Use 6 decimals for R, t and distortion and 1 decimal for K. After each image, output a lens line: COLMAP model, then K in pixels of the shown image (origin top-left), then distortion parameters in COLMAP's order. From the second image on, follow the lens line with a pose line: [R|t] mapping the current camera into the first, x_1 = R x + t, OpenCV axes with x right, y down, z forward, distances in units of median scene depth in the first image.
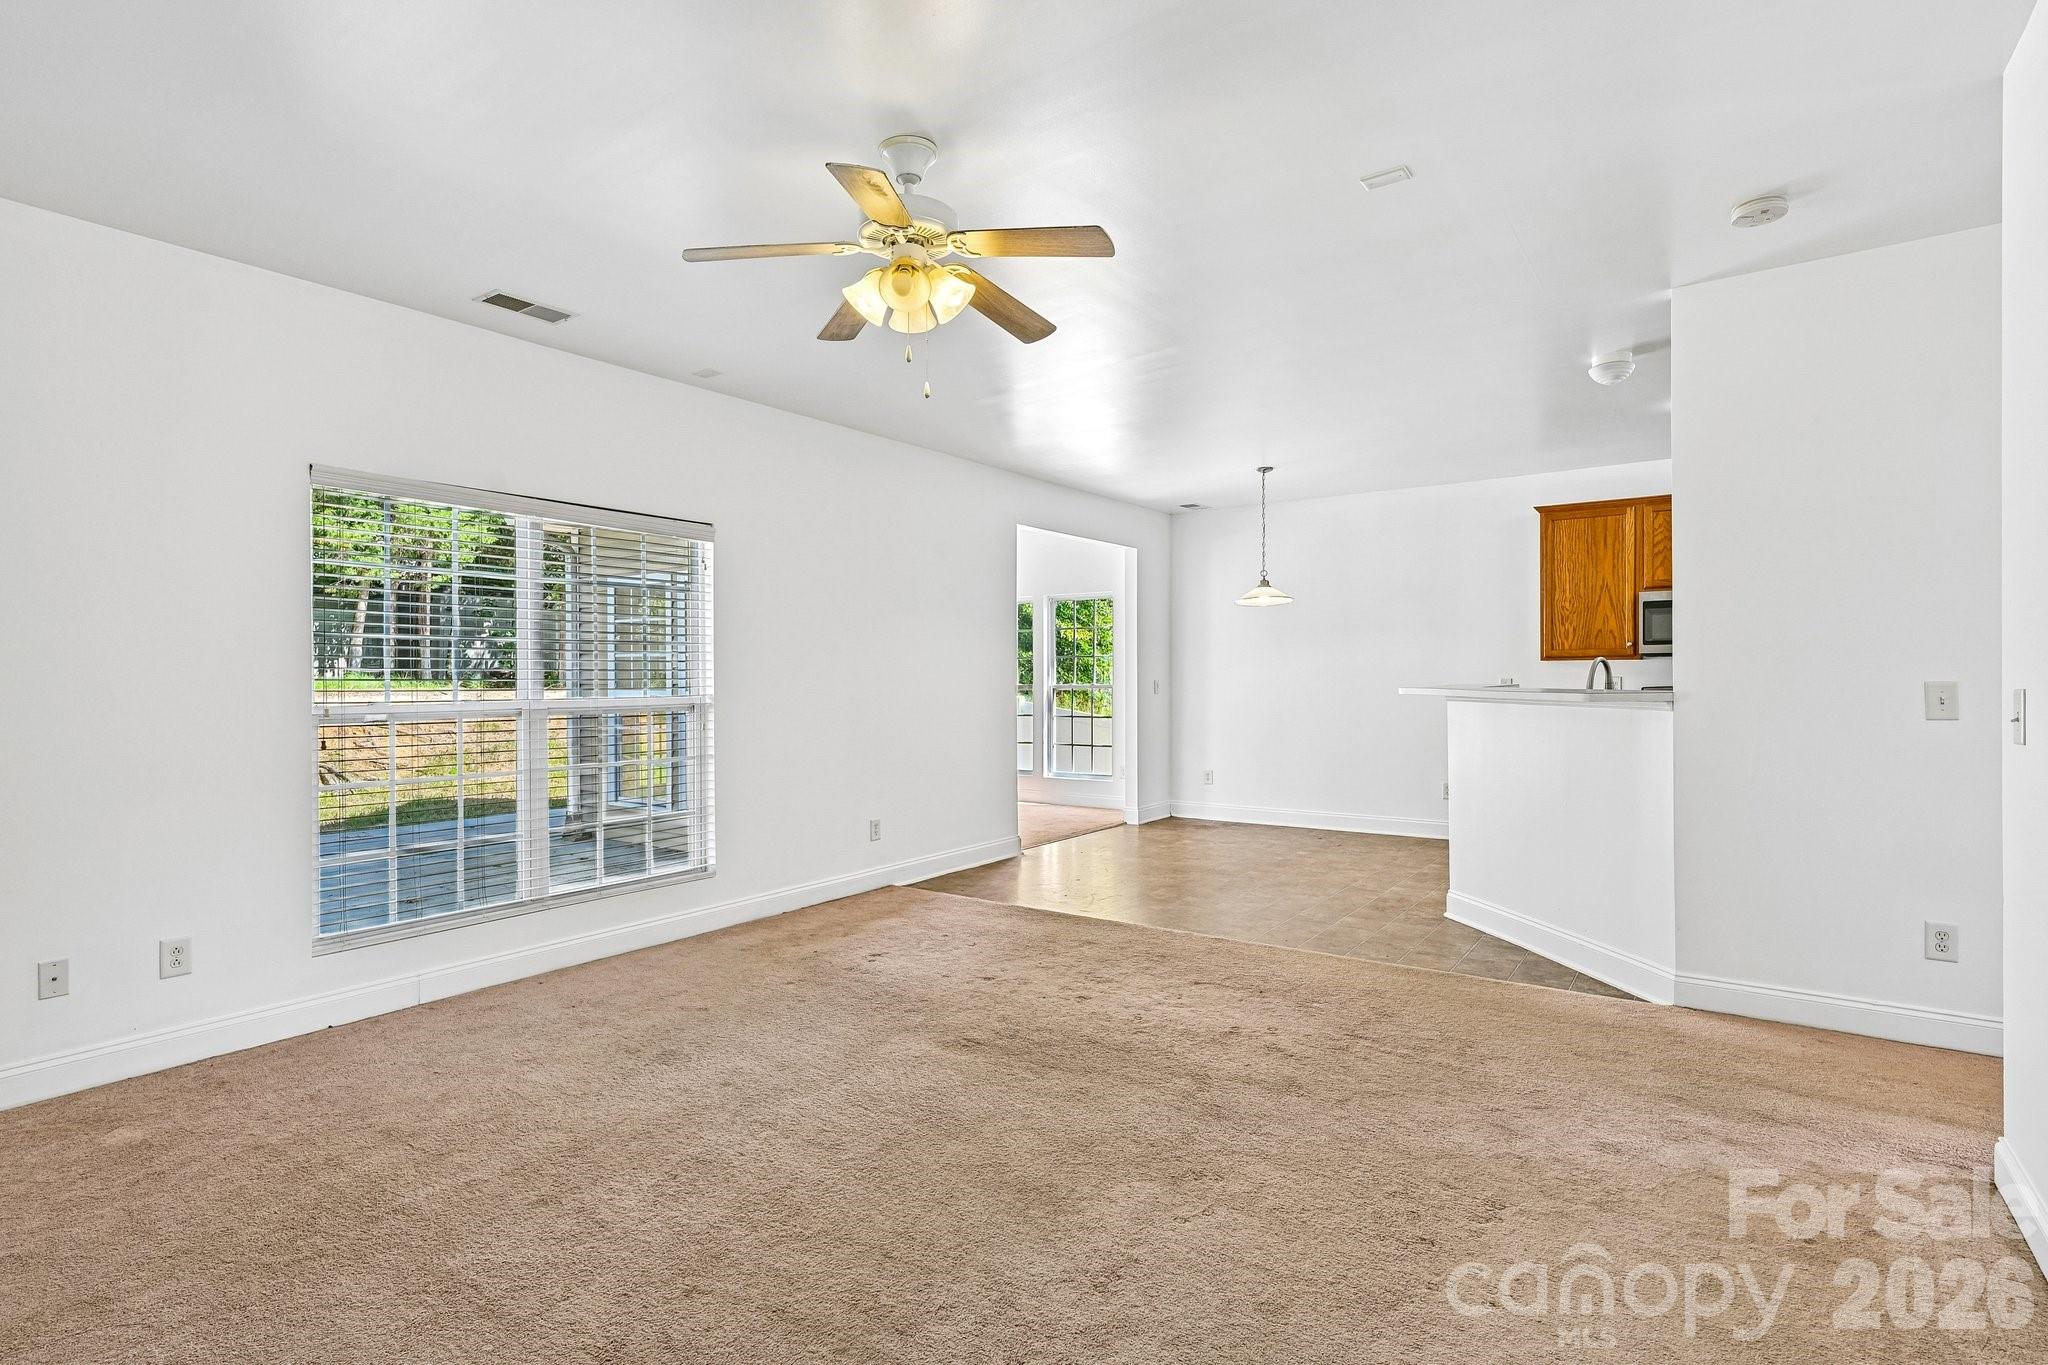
lens RADIAL K [[1020.0, 0, 1024.0], [0, 1020.0, 682.5], [0, 0, 1]] dist [0.006623, 0.000607]
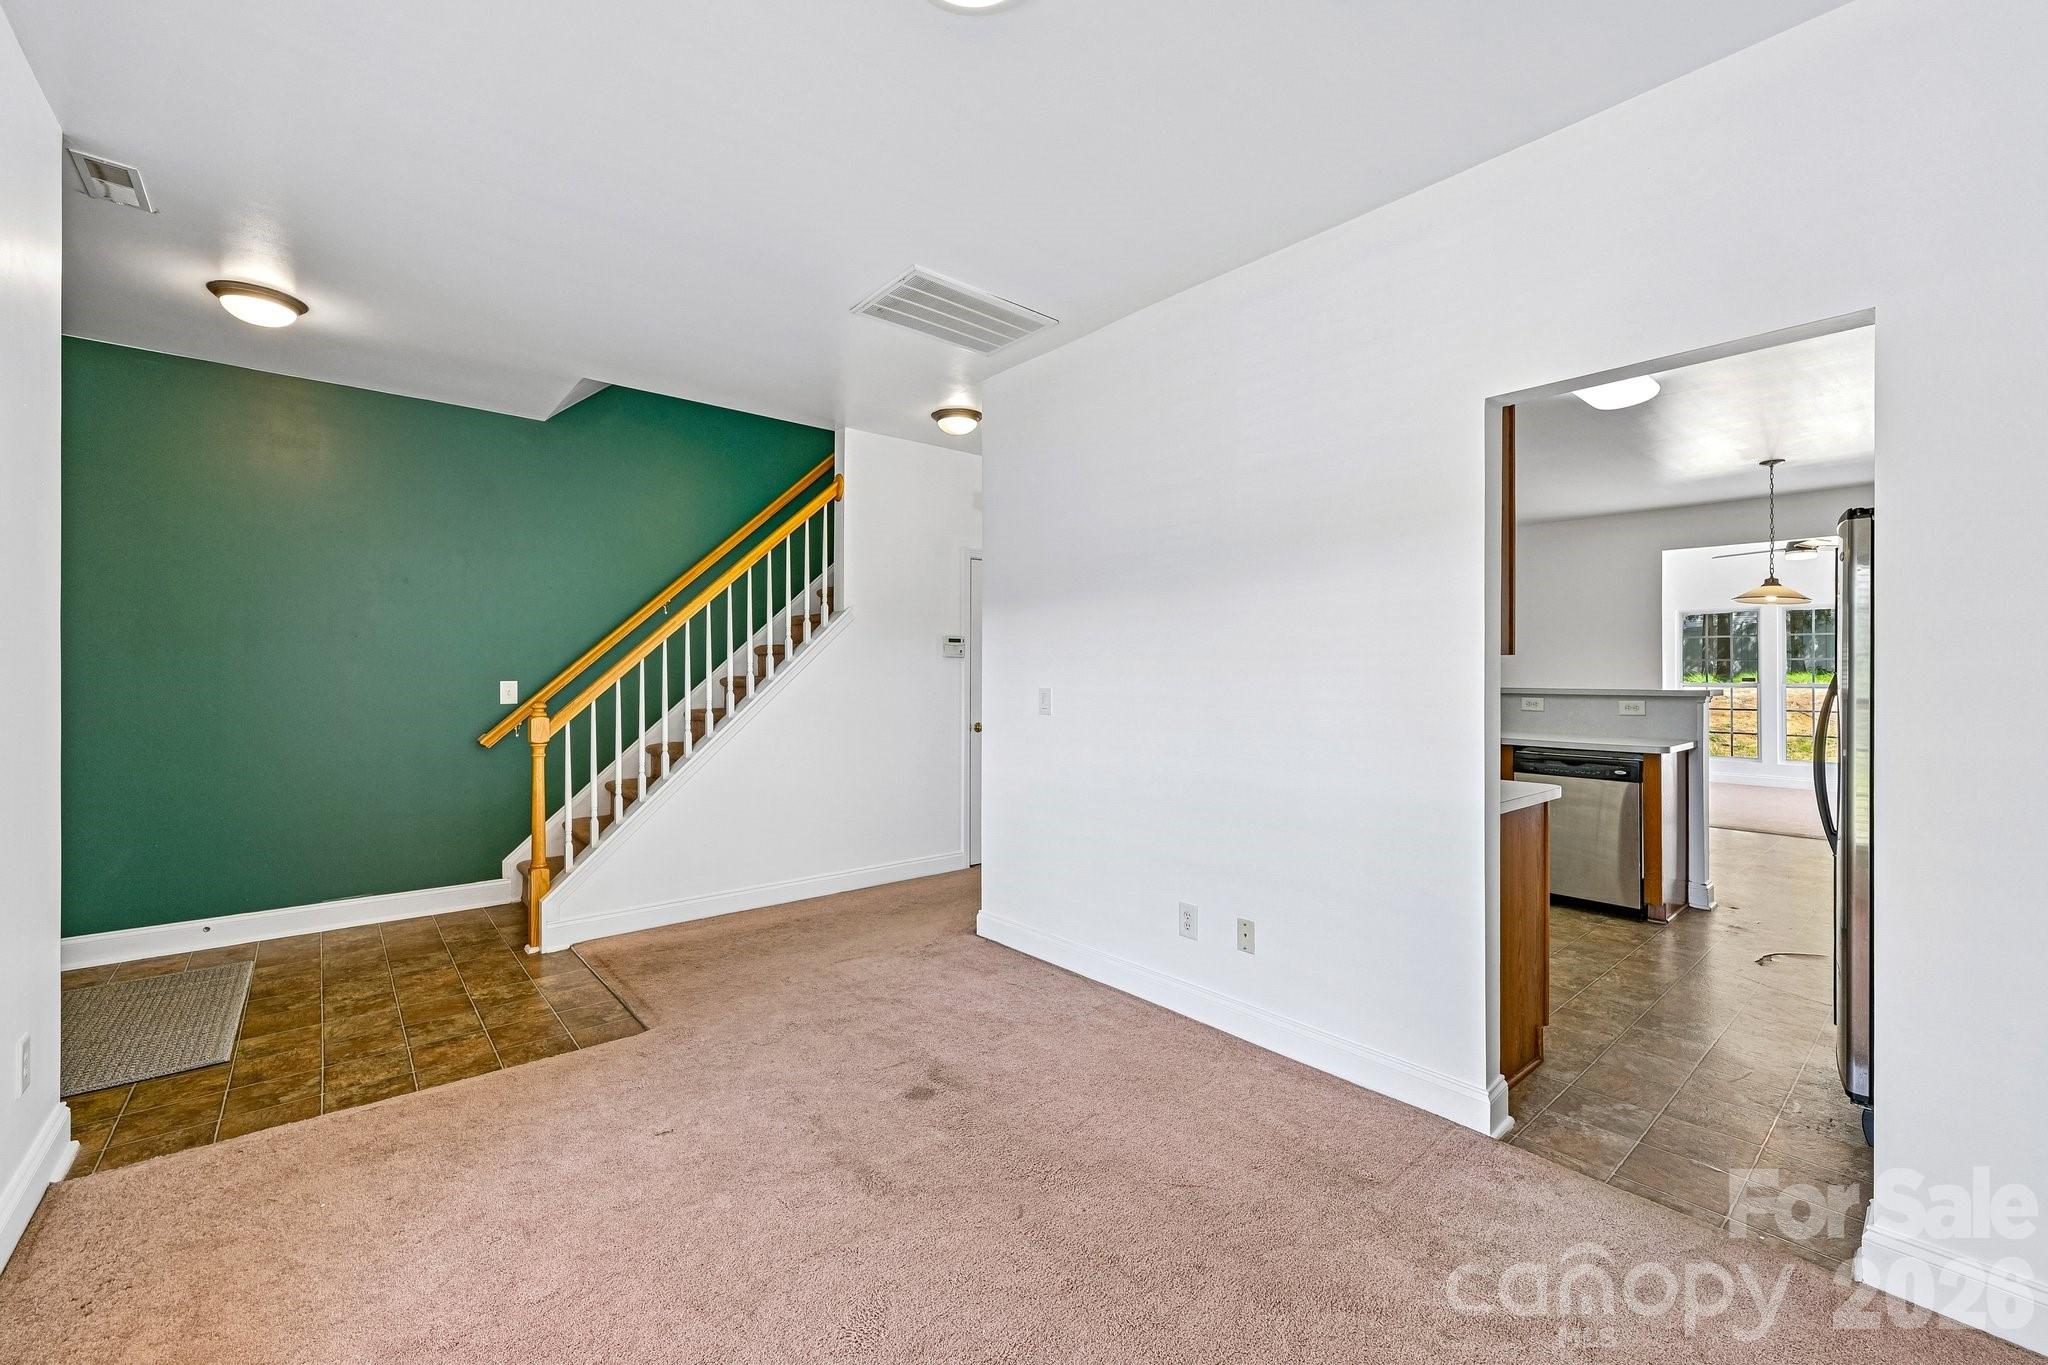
lens RADIAL K [[824.2, 0, 1015.0], [0, 824.2, 671.5], [0, 0, 1]] dist [0.000054, -0.000244]
pose [[-0.254962, 0.005651, -0.966934, 1.364207], [-0.006027, 0.999954, 0.007433, -0.017464], [0.966932, 0.007723, -0.254917, 0.600845]]
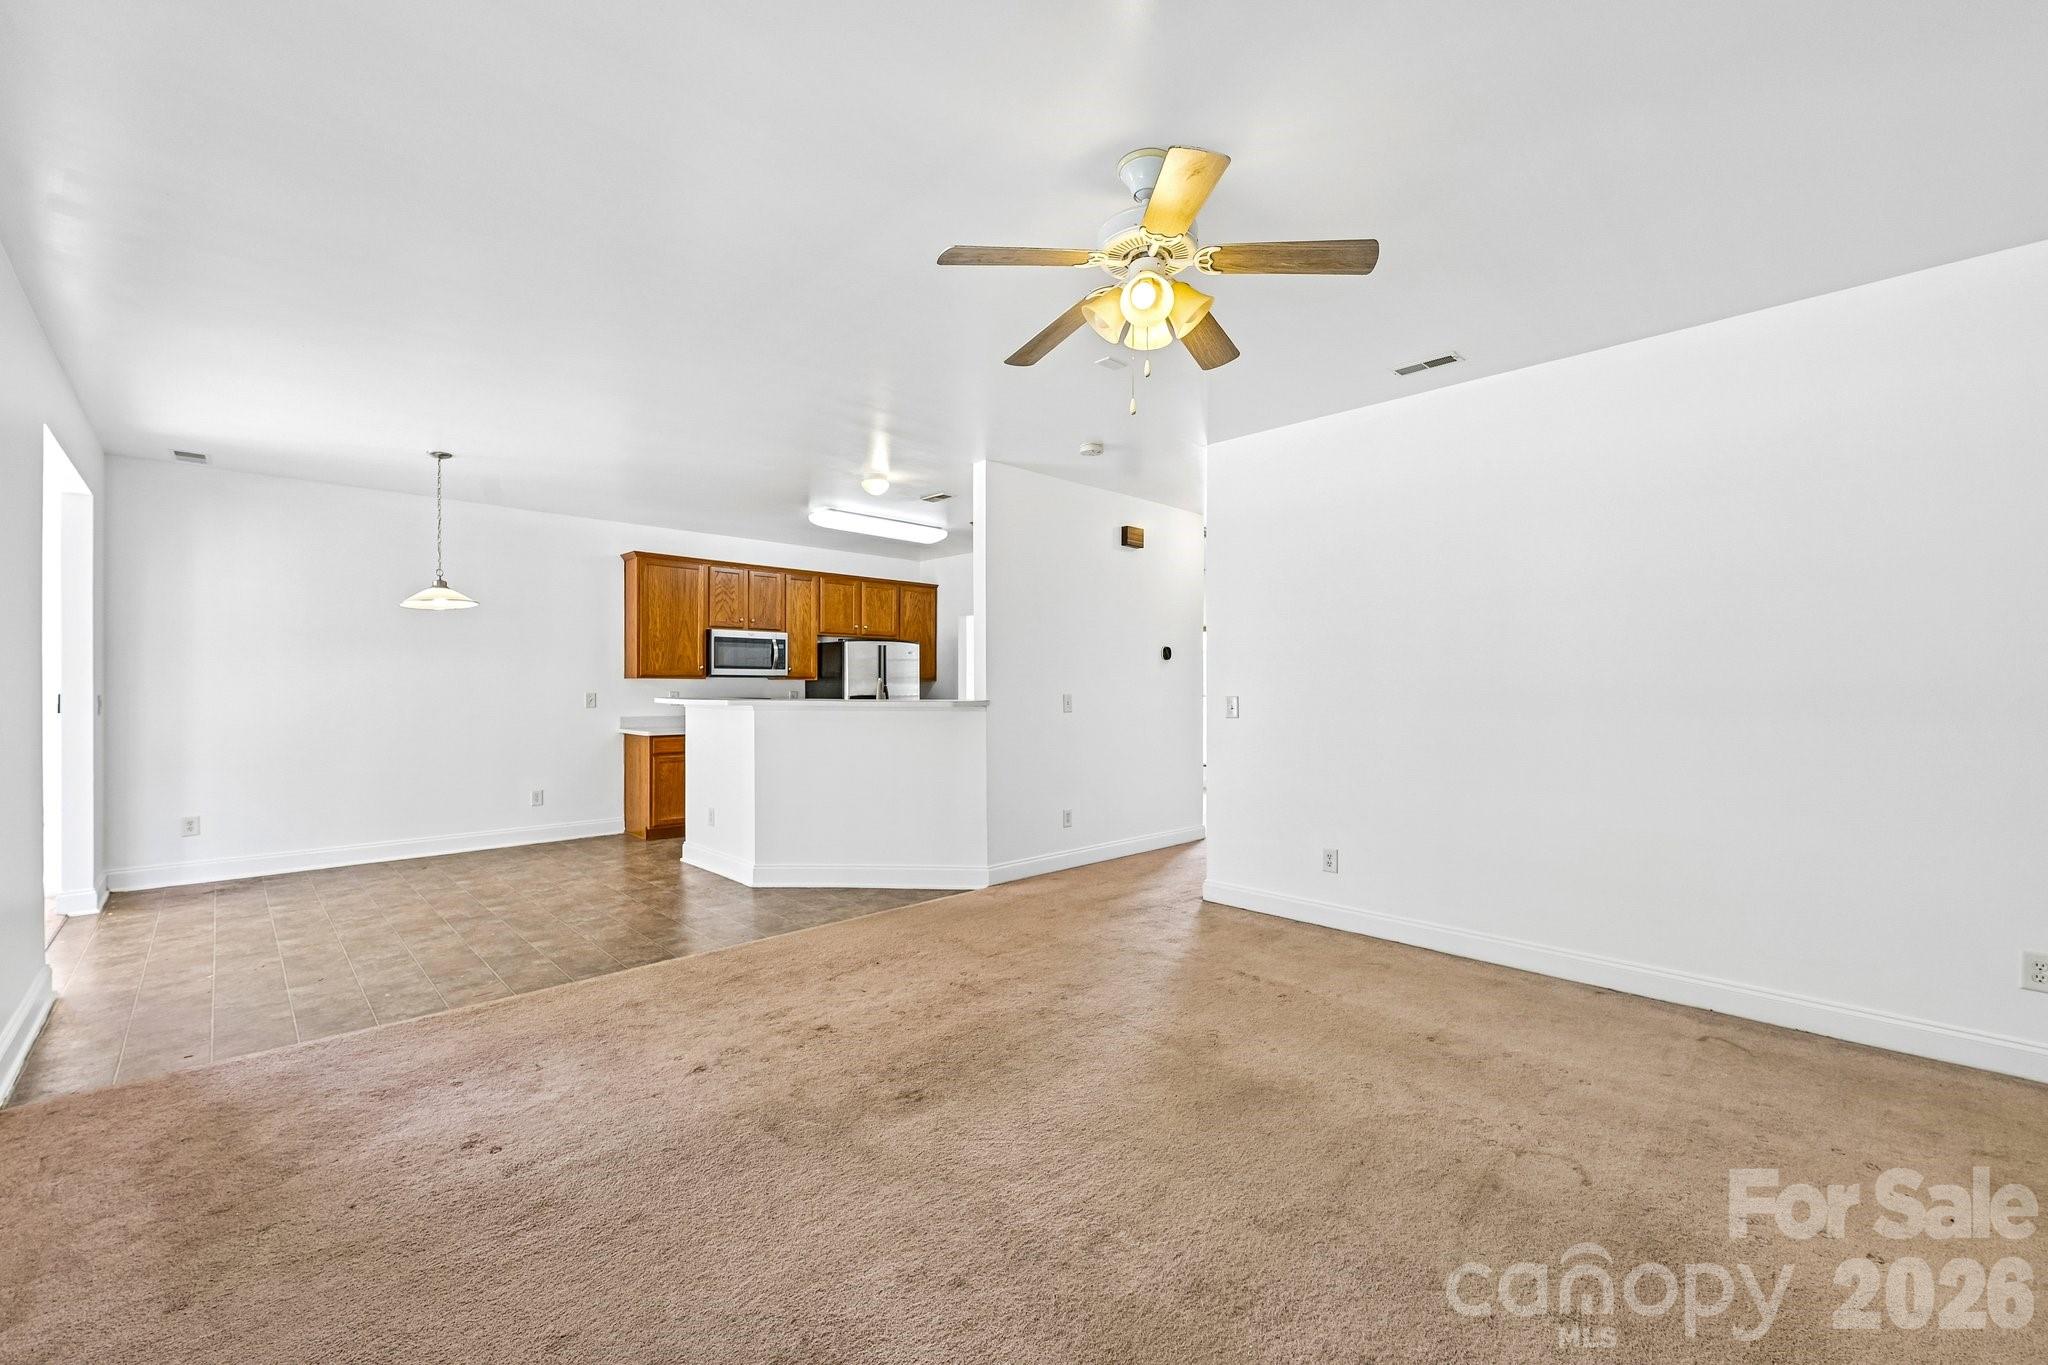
lens RADIAL K [[813.1, 0, 1021.1], [0, 813.1, 688.5], [0, 0, 1]] dist [-0.000291, 0.000004]
pose [[0.181565, 0.007500, 0.983350, -0.427048], [0.004345, 0.999955, -0.008429, 0.001110], [-0.983369, 0.005803, 0.181524, 0.446823]]
